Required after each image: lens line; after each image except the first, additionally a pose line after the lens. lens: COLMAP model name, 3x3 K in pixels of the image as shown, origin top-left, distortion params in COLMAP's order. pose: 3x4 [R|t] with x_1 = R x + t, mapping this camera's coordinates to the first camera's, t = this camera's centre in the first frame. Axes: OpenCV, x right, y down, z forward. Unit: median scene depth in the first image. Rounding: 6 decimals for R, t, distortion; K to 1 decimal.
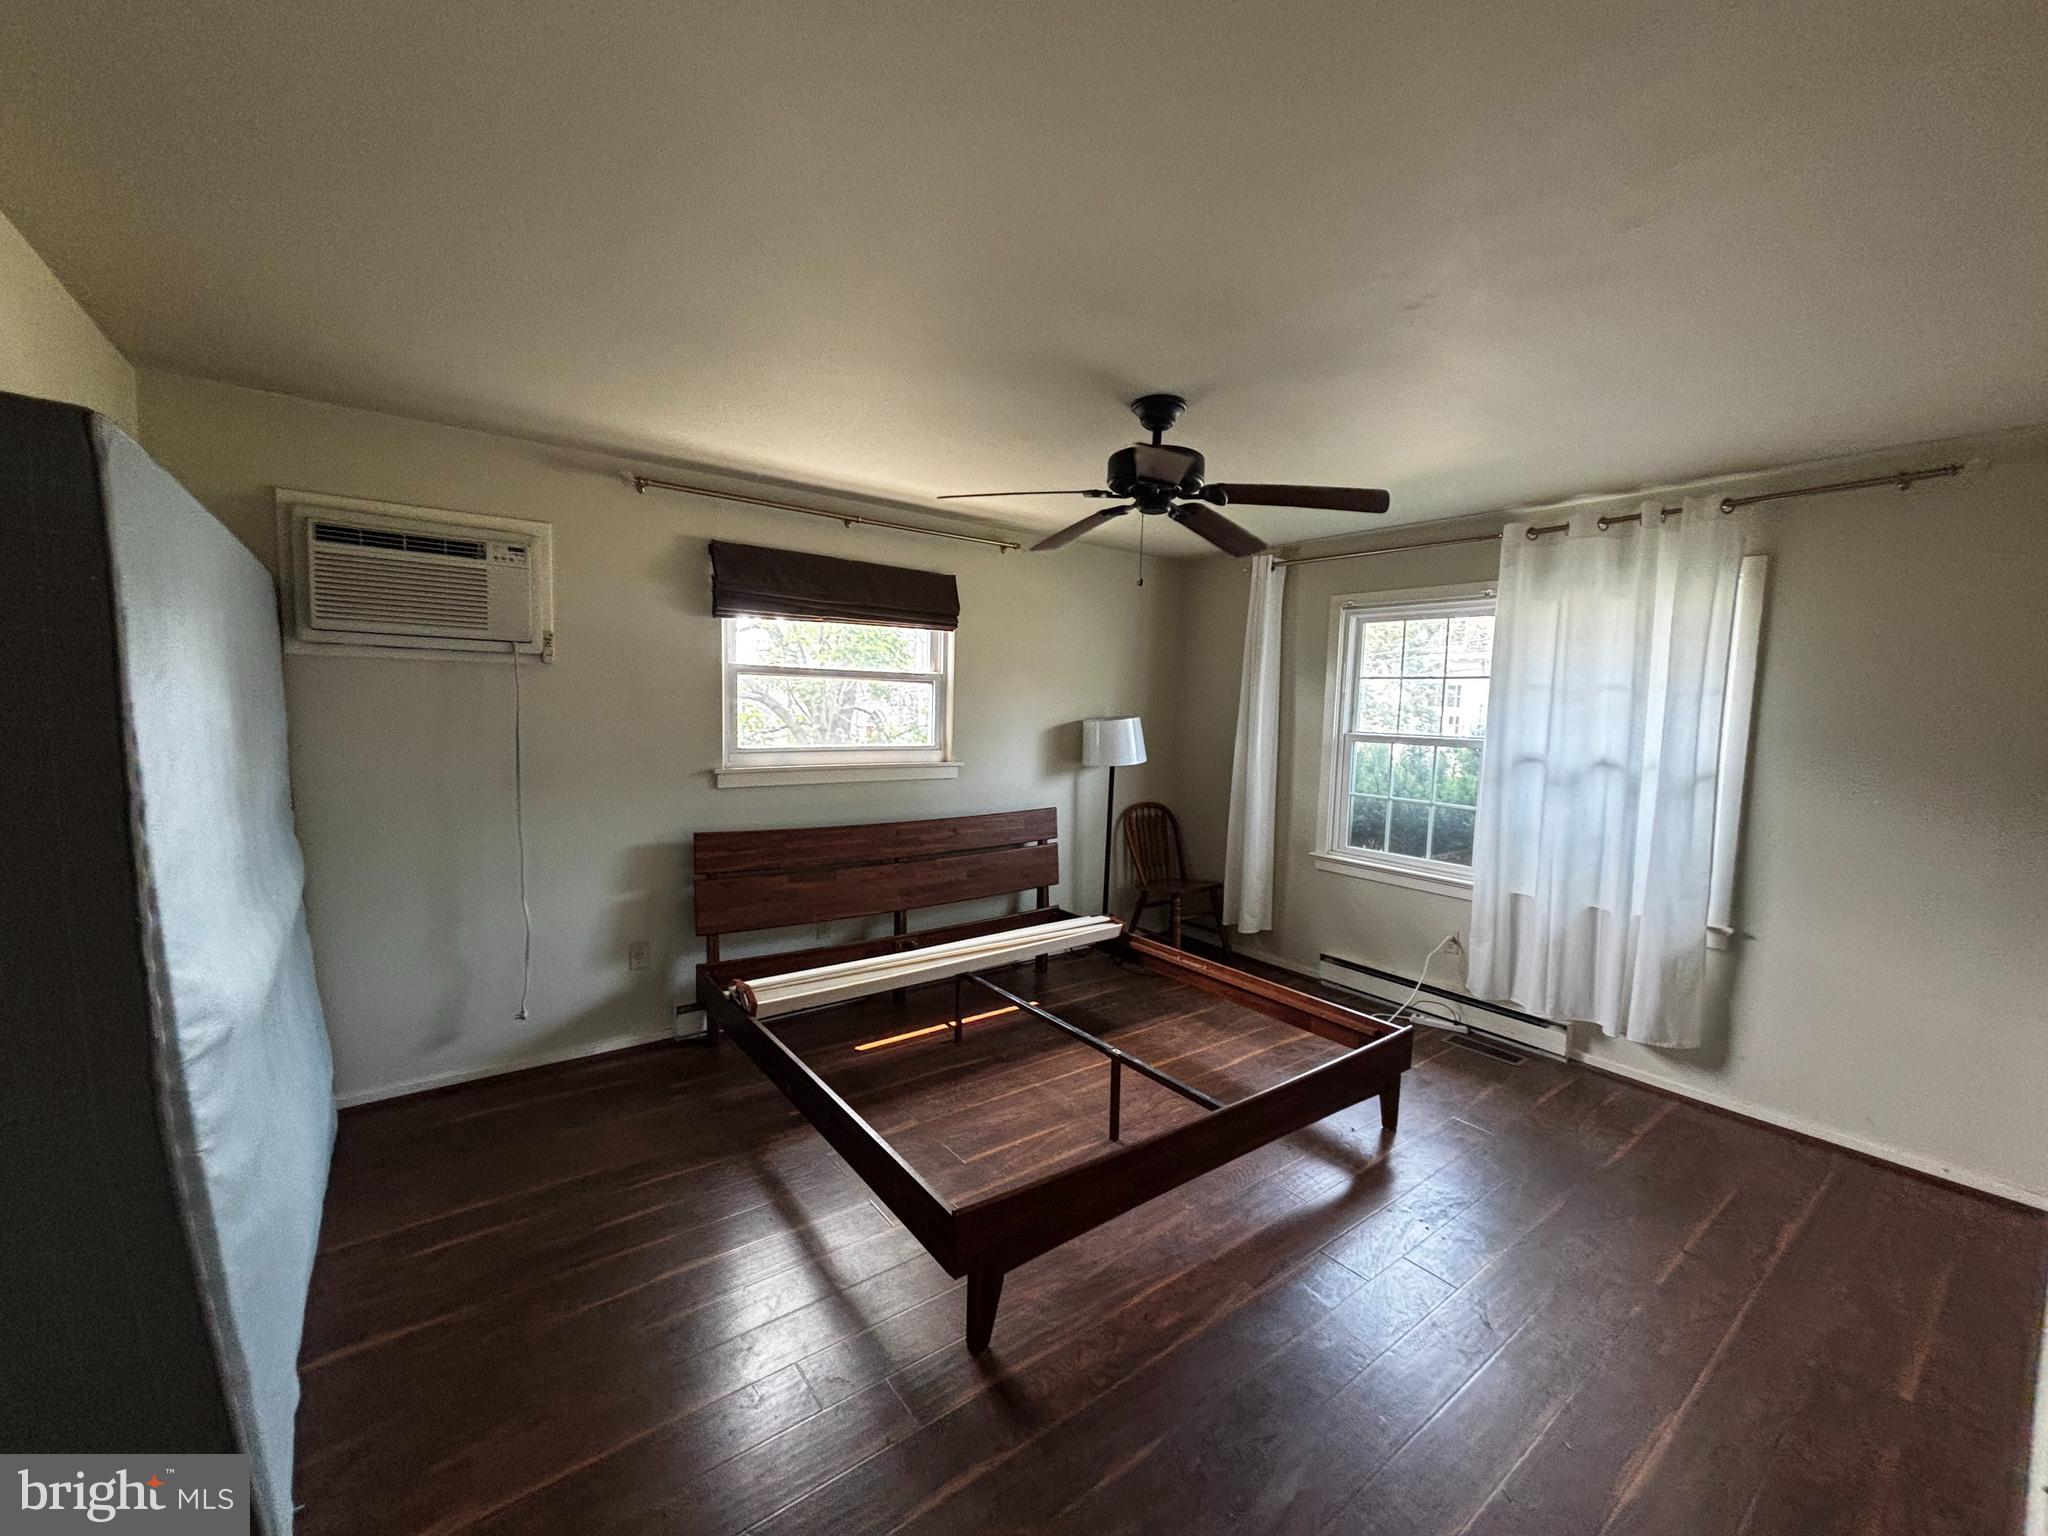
lens RADIAL K [[826.1, 0, 1014.8], [0, 826.1, 772.7], [0, 0, 1]] dist [-0.000406, -0.000465]
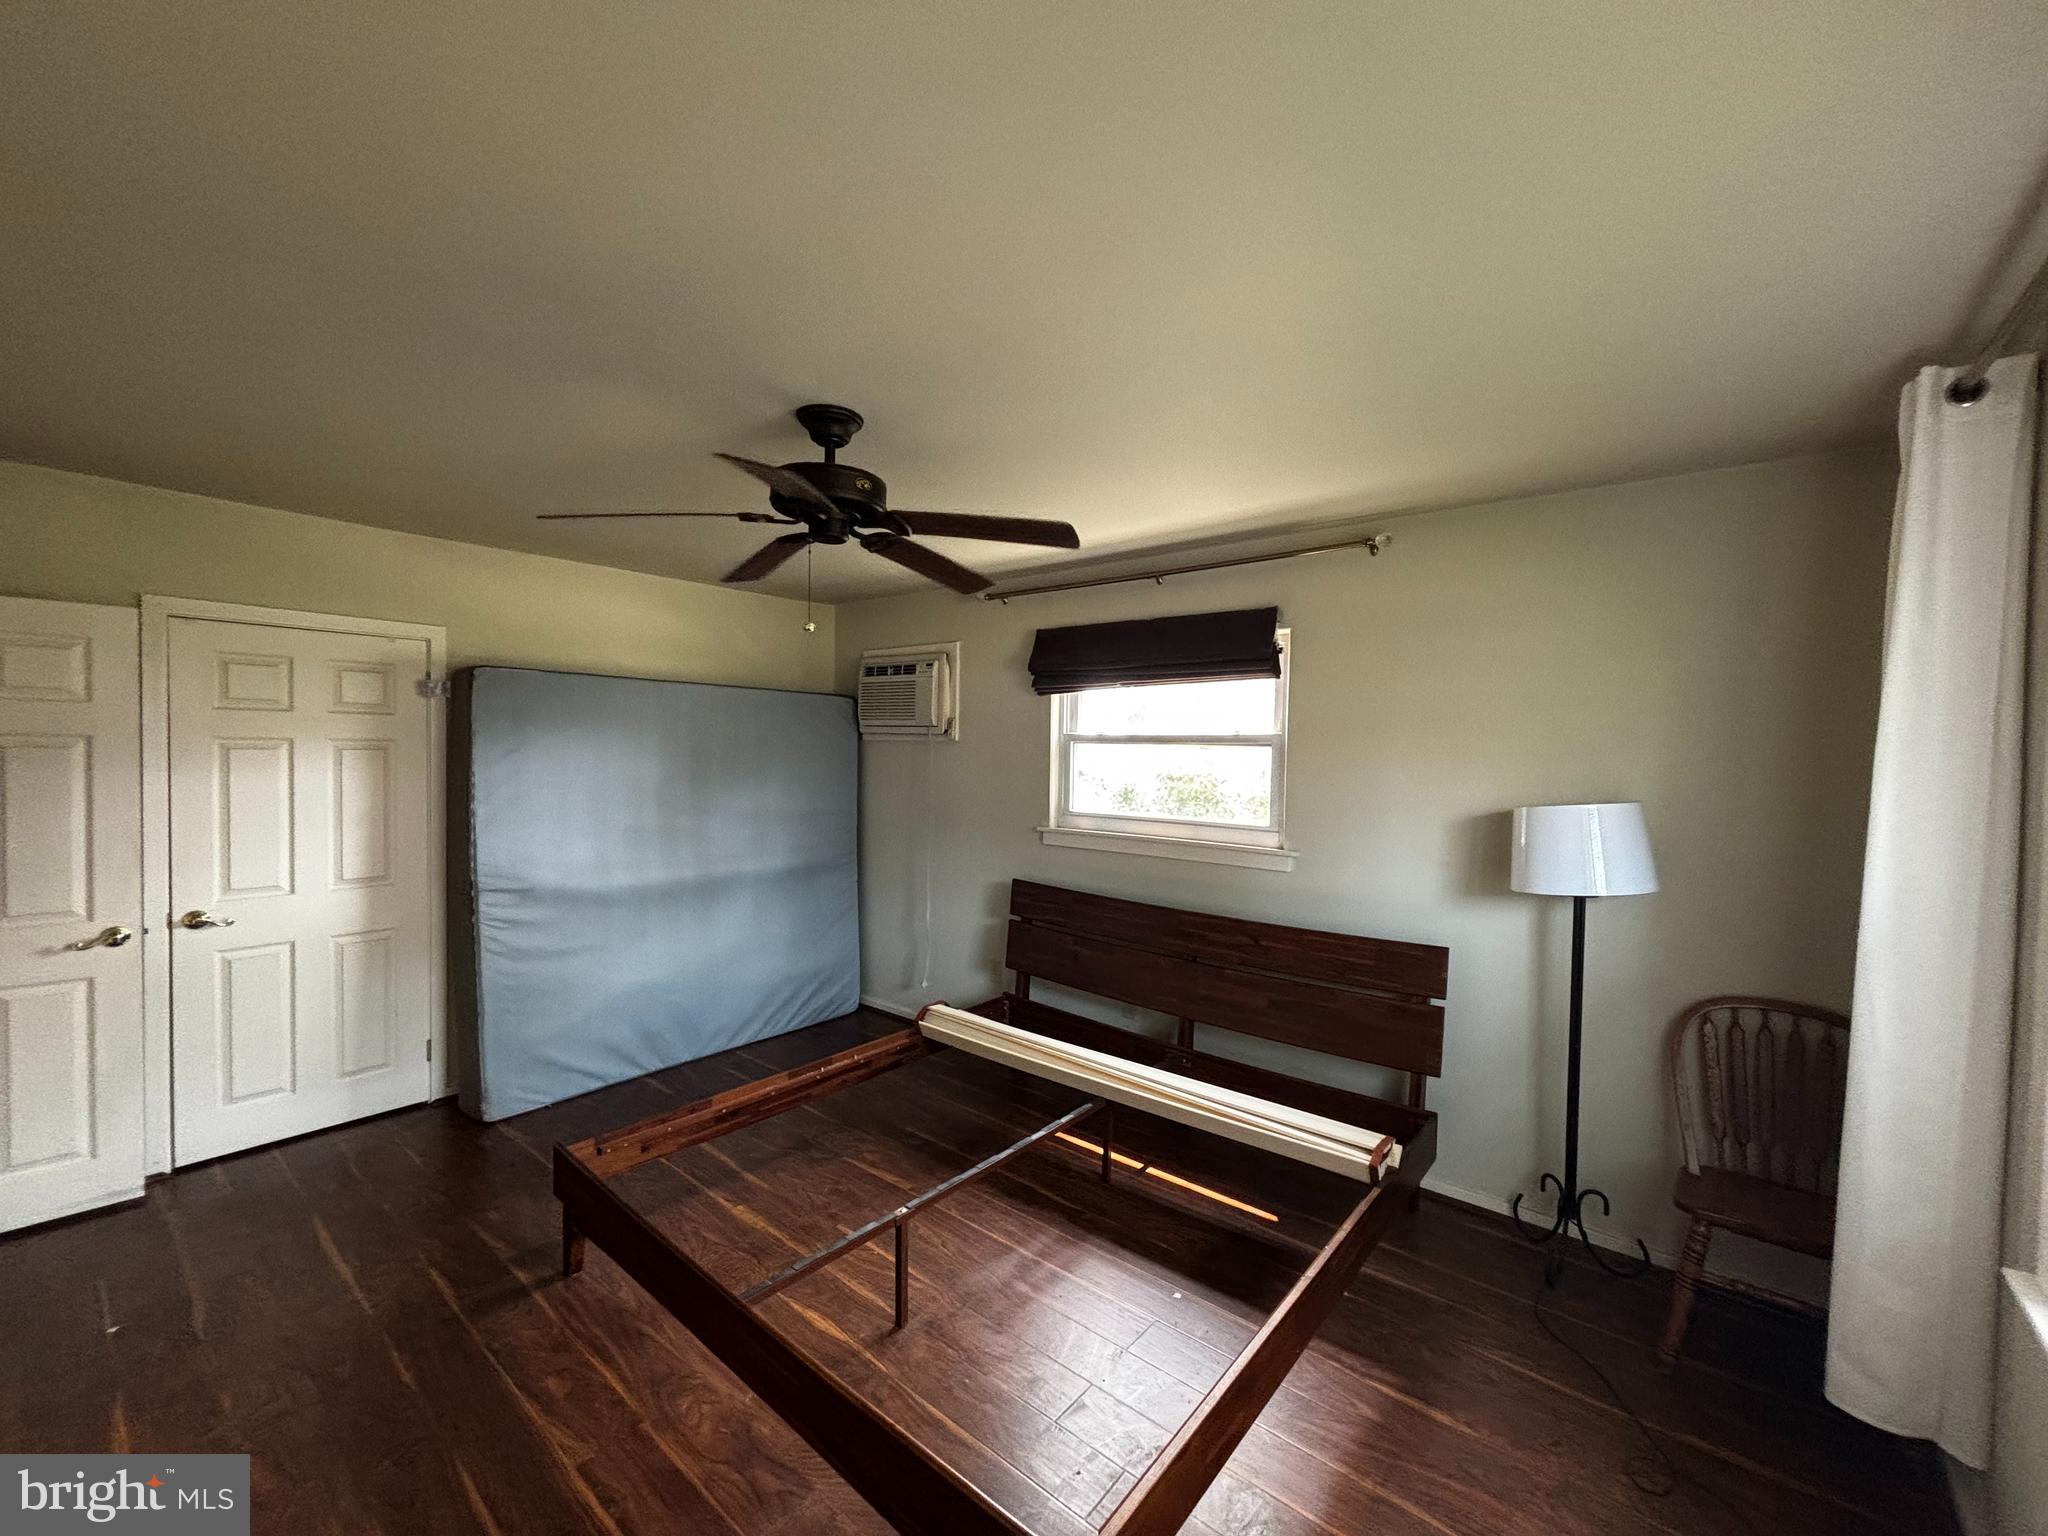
lens RADIAL K [[826.1, 0, 1012.9], [0, 826.1, 765.5], [0, 0, 1]] dist [-0.000406, -0.000465]
pose [[0.215201, 0.000518, -0.976570, 0.670885], [-0.092182, 0.995546, -0.019785, -0.057432], [0.972209, 0.094280, 0.214290, 0.653067]]
